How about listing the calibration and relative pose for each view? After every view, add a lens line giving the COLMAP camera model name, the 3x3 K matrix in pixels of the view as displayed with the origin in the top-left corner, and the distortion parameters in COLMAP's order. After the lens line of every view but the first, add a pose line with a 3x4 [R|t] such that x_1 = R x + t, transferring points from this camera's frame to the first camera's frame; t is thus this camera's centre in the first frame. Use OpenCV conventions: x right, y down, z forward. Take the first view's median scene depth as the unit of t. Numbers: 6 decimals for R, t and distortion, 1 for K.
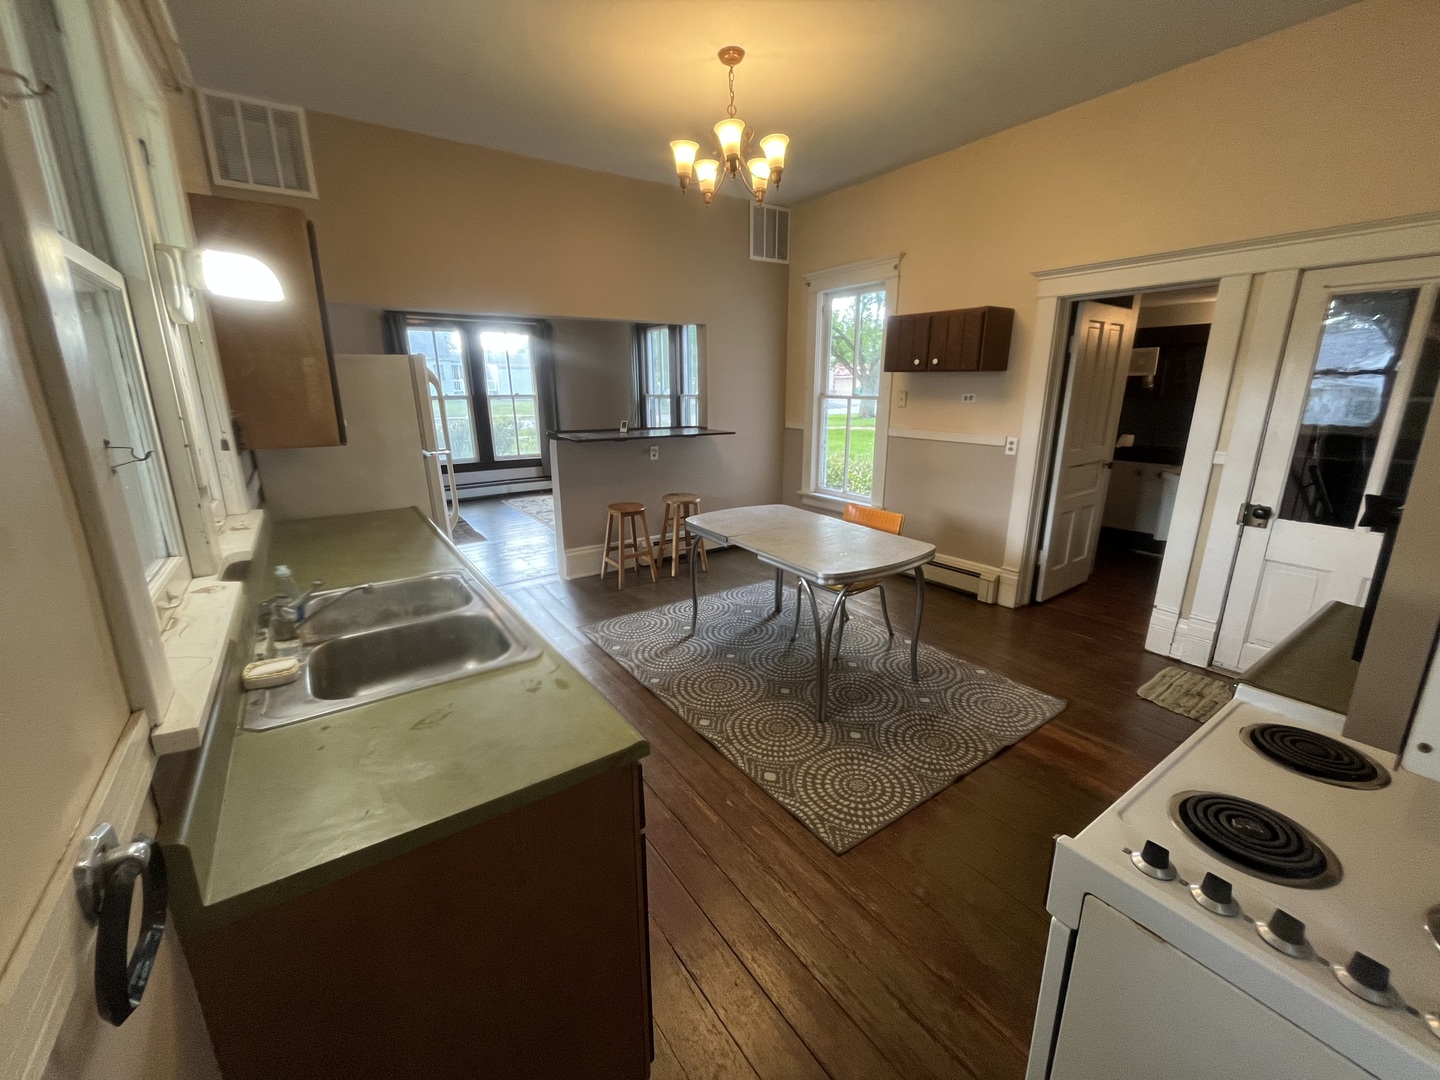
lens RADIAL K [[578.5, 0, 721.5], [0, 578.5, 536.7], [0, 0, 1]] dist [-0.000524, -0.000136]
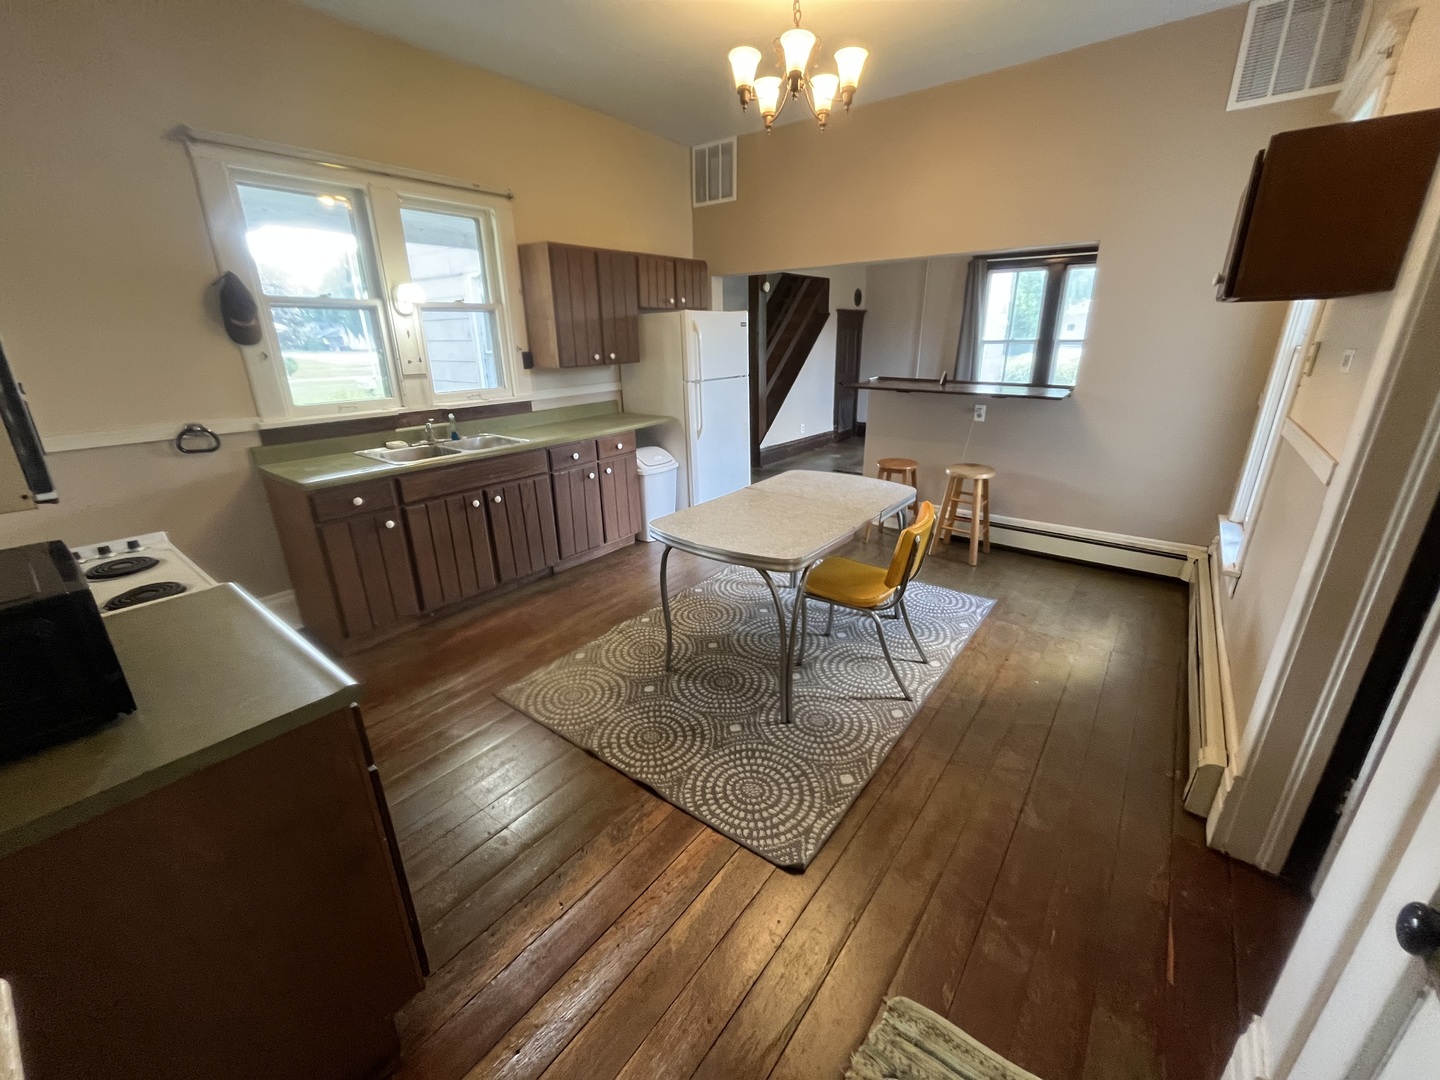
lens RADIAL K [[578.5, 0, 724.6], [0, 578.5, 537.9], [0, 0, 1]] dist [-0.000524, -0.000136]
pose [[0.313932, 0.315529, -0.895482, 0.626242], [-0.229169, 0.940459, 0.251036, -0.109257], [0.921373, 0.126408, 0.367550, 0.406287]]
